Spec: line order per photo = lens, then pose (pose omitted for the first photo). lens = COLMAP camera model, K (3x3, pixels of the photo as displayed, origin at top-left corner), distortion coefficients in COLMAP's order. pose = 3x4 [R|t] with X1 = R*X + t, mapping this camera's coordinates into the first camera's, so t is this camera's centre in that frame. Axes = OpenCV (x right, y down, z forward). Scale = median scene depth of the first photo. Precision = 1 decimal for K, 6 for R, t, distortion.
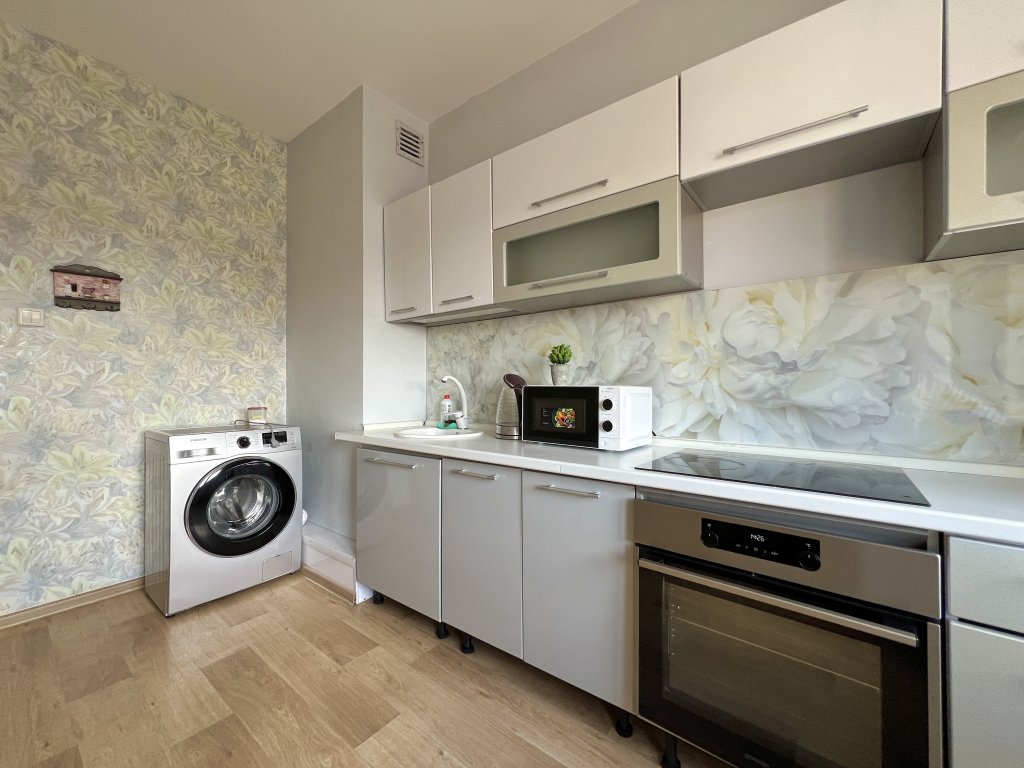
lens RADIAL K [[407.8, 0, 496.1], [0, 407.8, 381.3], [0, 0, 1]] dist [-0.001853, -0.000255]
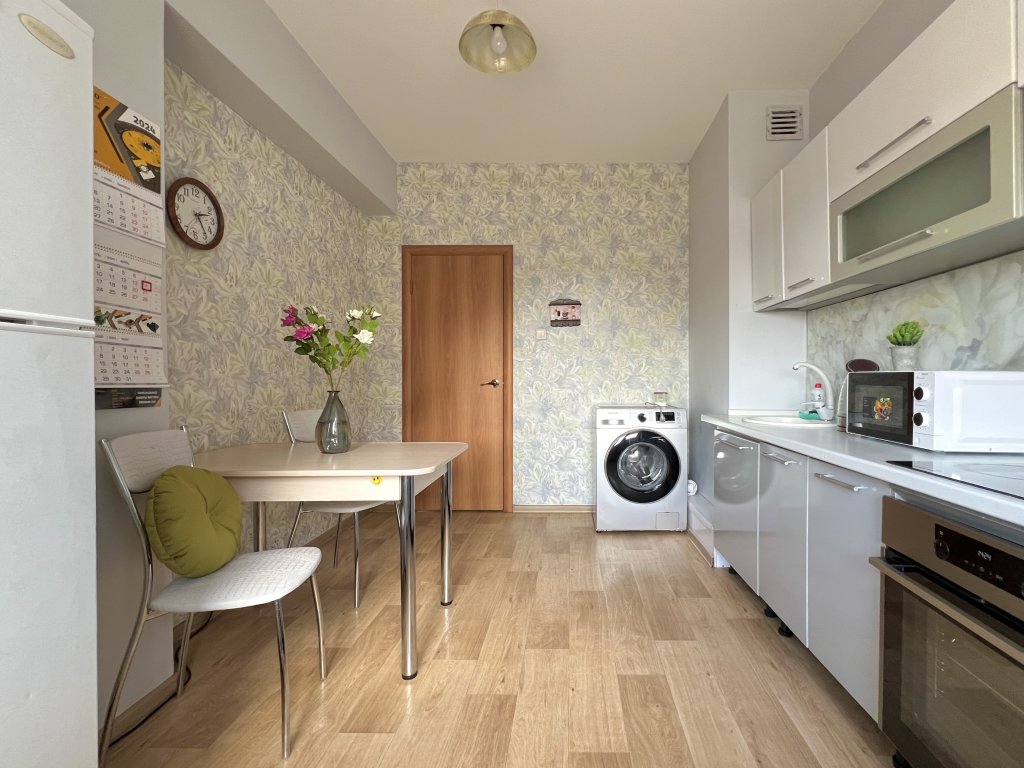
lens RADIAL K [[448.4, 0, 570.2], [0, 448.4, 378.6], [0, 0, 1]] dist [-0.002636, 0.000008]
pose [[0.632007, 0.002610, -0.774958, 0.402535], [0.008785, 0.999906, 0.010532, 0.008364], [0.774913, -0.013464, 0.631924, -0.095793]]
